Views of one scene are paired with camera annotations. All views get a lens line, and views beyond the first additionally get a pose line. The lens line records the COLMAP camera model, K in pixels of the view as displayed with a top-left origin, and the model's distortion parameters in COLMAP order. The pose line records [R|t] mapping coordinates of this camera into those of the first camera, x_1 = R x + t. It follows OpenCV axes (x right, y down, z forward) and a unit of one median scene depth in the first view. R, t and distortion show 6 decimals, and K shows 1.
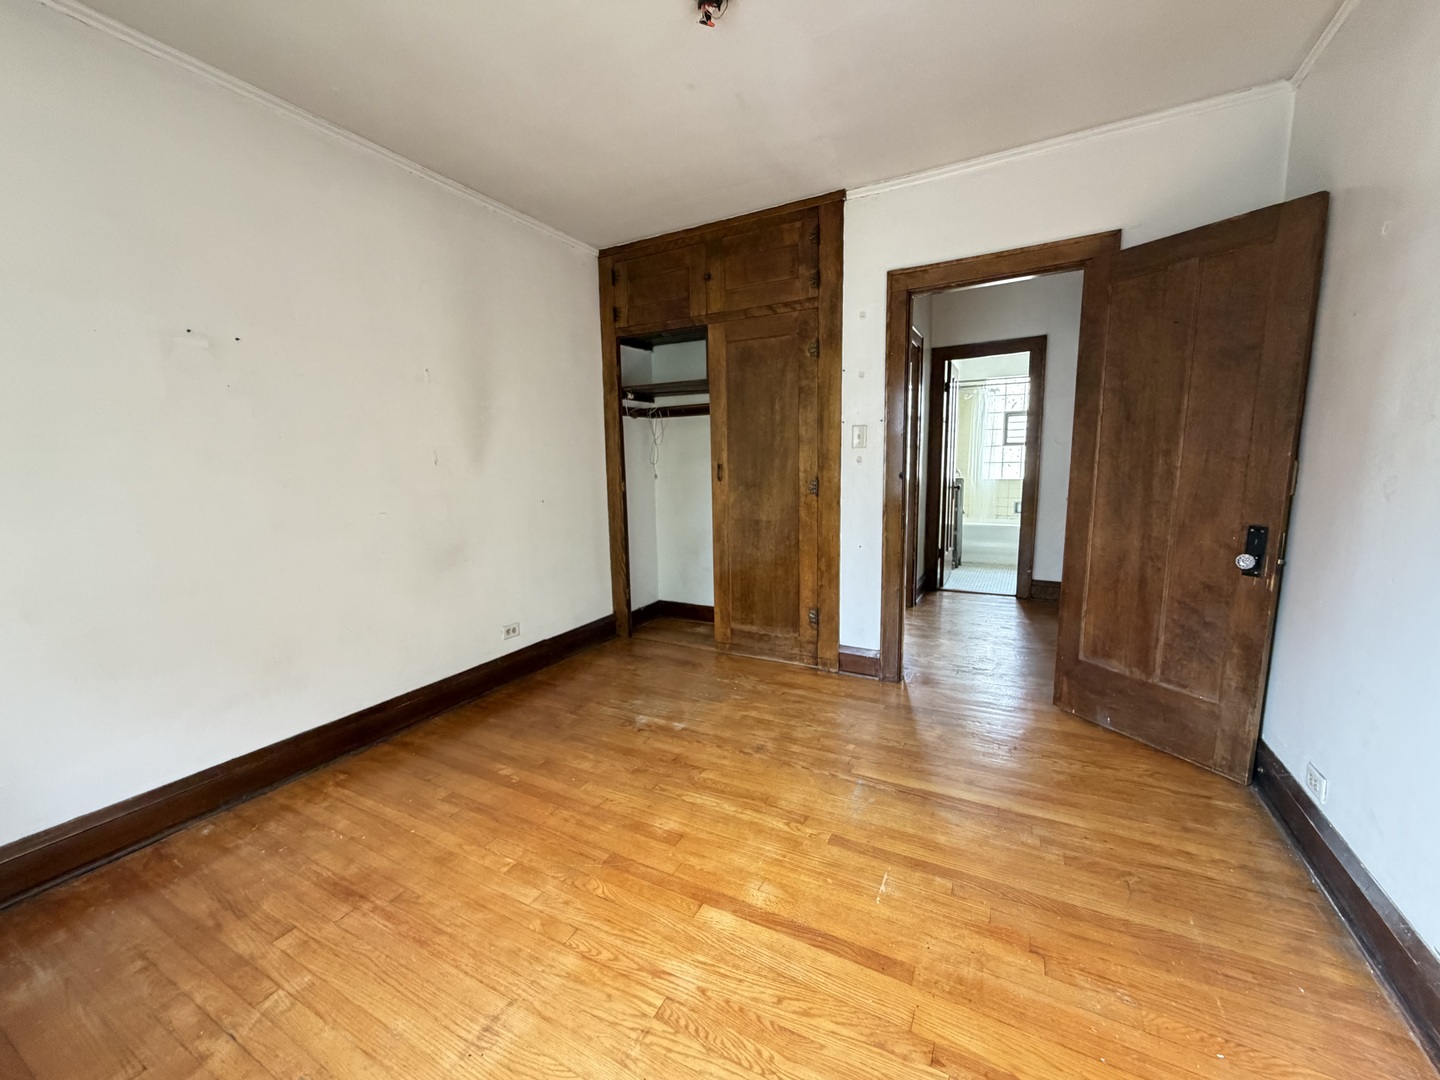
lens RADIAL K [[574.3, 0, 716.7], [0, 574.3, 539.1], [0, 0, 1]] dist [0.000711, 0.000204]
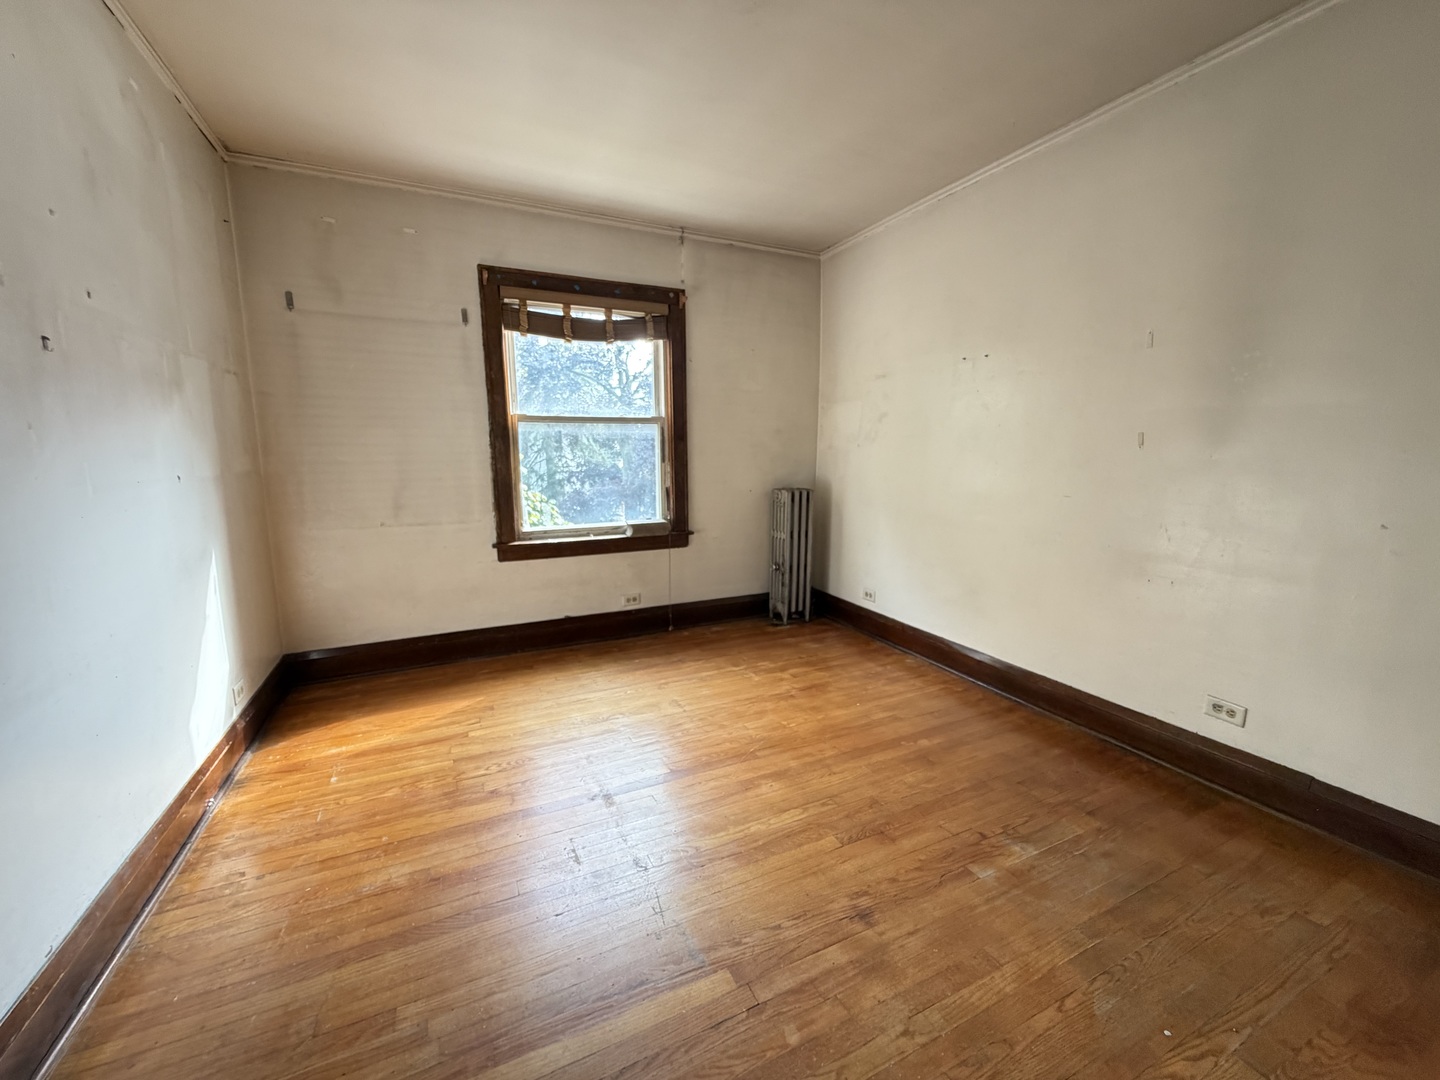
lens RADIAL K [[574.3, 0, 716.7], [0, 574.3, 539.1], [0, 0, 1]] dist [0.000711, 0.000204]
pose [[-0.588617, 0.149299, -0.794506, 0.679114], [-0.096721, 0.962733, 0.252568, -0.194863], [0.802605, 0.225511, -0.552240, 1.263697]]
